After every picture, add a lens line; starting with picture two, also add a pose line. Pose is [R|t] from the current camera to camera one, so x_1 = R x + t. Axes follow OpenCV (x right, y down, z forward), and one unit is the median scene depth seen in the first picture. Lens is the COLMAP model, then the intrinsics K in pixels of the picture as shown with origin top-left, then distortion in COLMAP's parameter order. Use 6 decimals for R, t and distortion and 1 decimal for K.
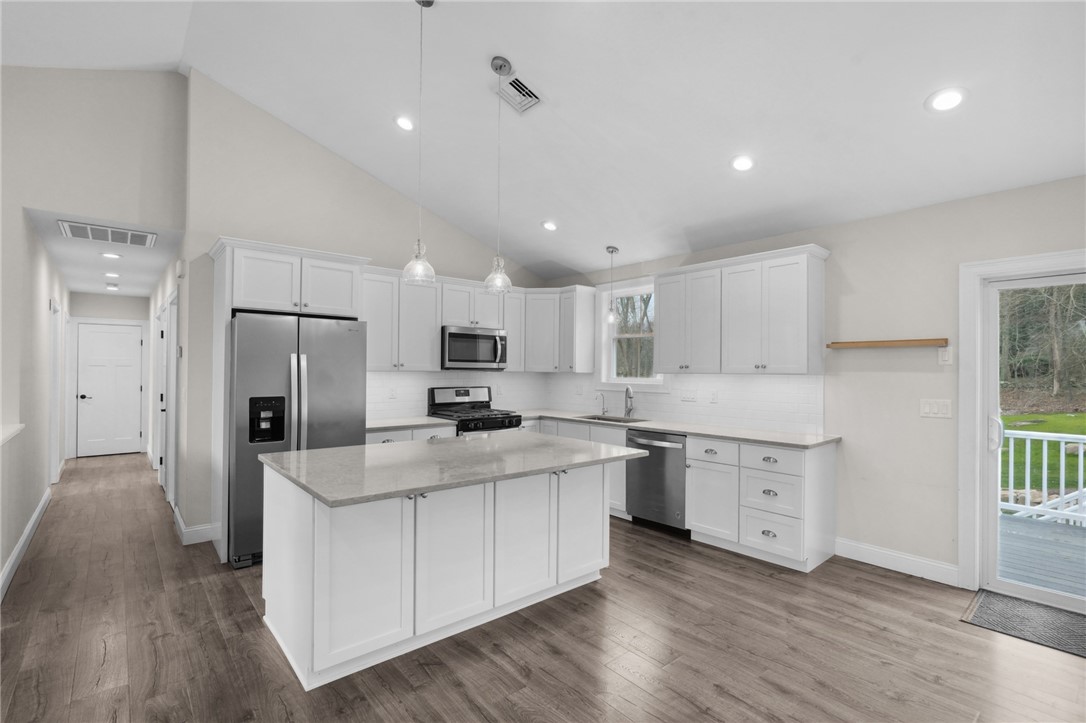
lens RADIAL K [[498.4, 0, 543.0], [0, 498.4, 361.5], [0, 0, 1]] dist [-0.000020, -0.000081]
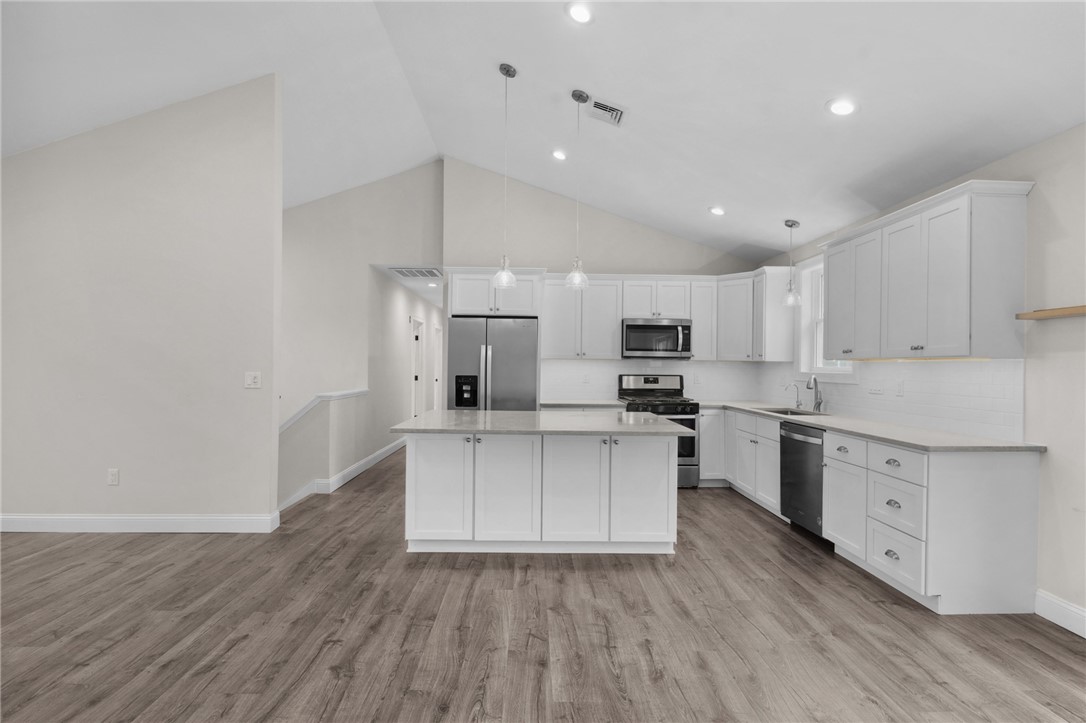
lens RADIAL K [[509.0, 0, 543.0], [0, 509.0, 361.5], [0, 0, 1]] dist [-0.002258, -0.002123]
pose [[0.772564, -0.003395, -0.634928, 0.492677], [0.006209, 0.999978, 0.002207, 0.026109], [0.634906, -0.005647, 0.772568, 0.008784]]
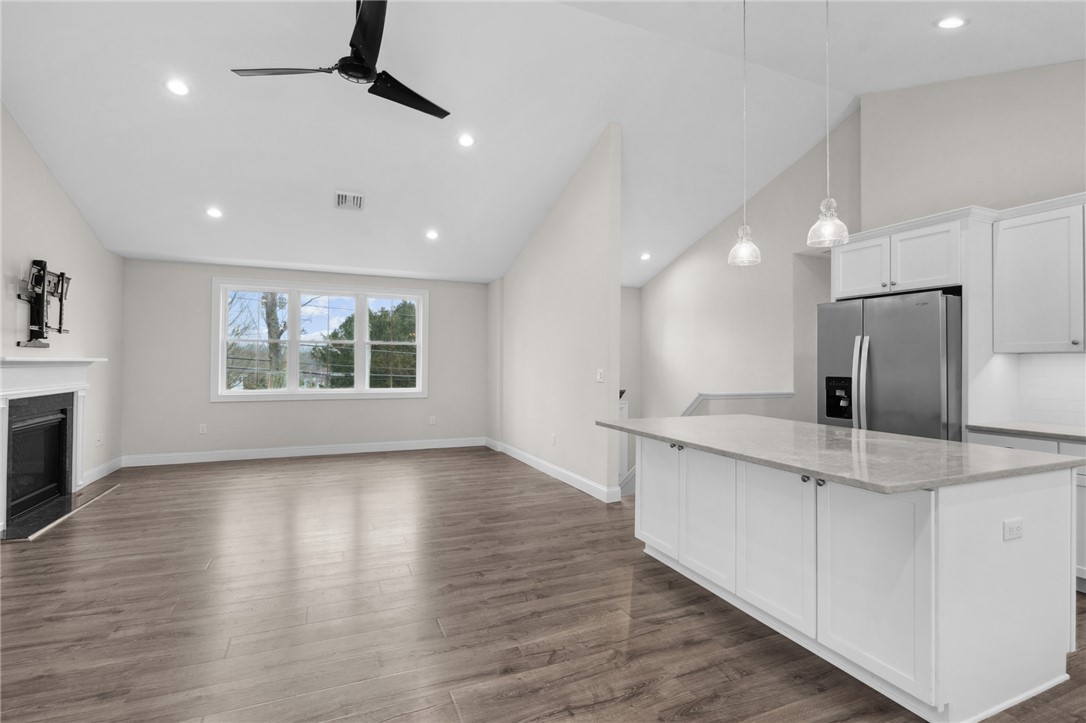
lens RADIAL K [[509.0, 0, 543.0], [0, 509.0, 361.5], [0, 0, 1]] dist [-0.002258, -0.002123]
pose [[-0.302424, -0.011542, -0.953103, 0.640338], [0.010617, 0.999824, -0.015477, 0.042820], [0.953114, -0.014799, -0.302249, 0.649081]]
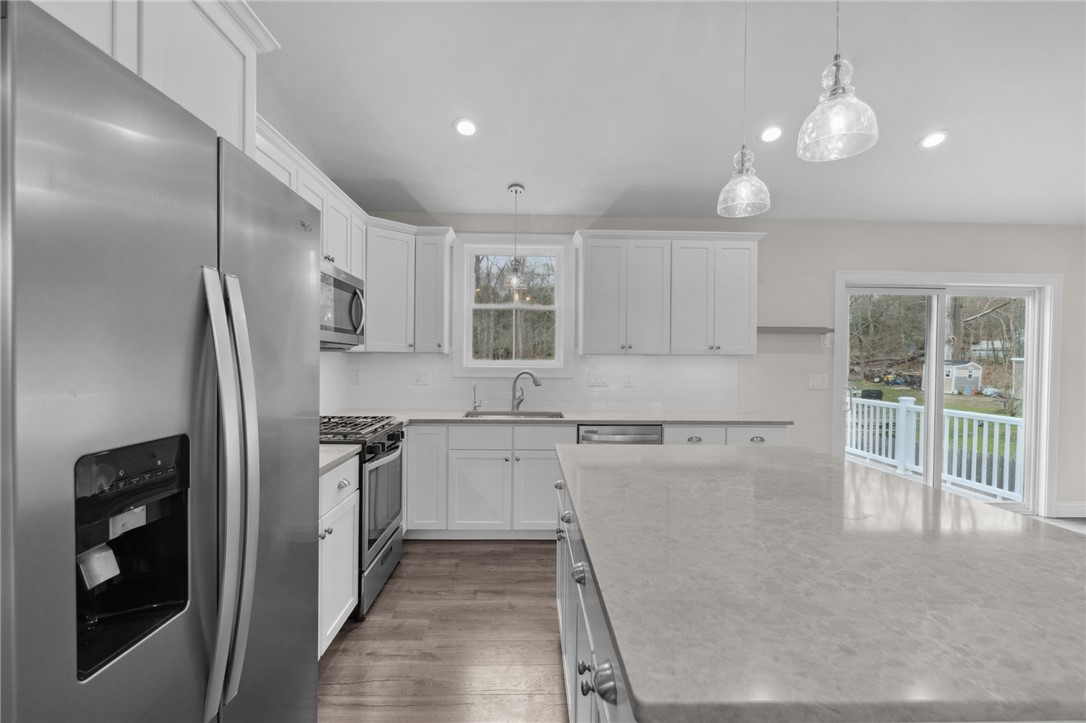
lens RADIAL K [[498.4, 0, 543.0], [0, 498.4, 361.5], [0, 0, 1]] dist [-0.000020, -0.000081]
pose [[0.629518, -0.006588, 0.776958, -0.554788], [-0.018658, 0.999548, 0.023592, 0.021106], [-0.776762, -0.029349, 0.629110, 0.645829]]
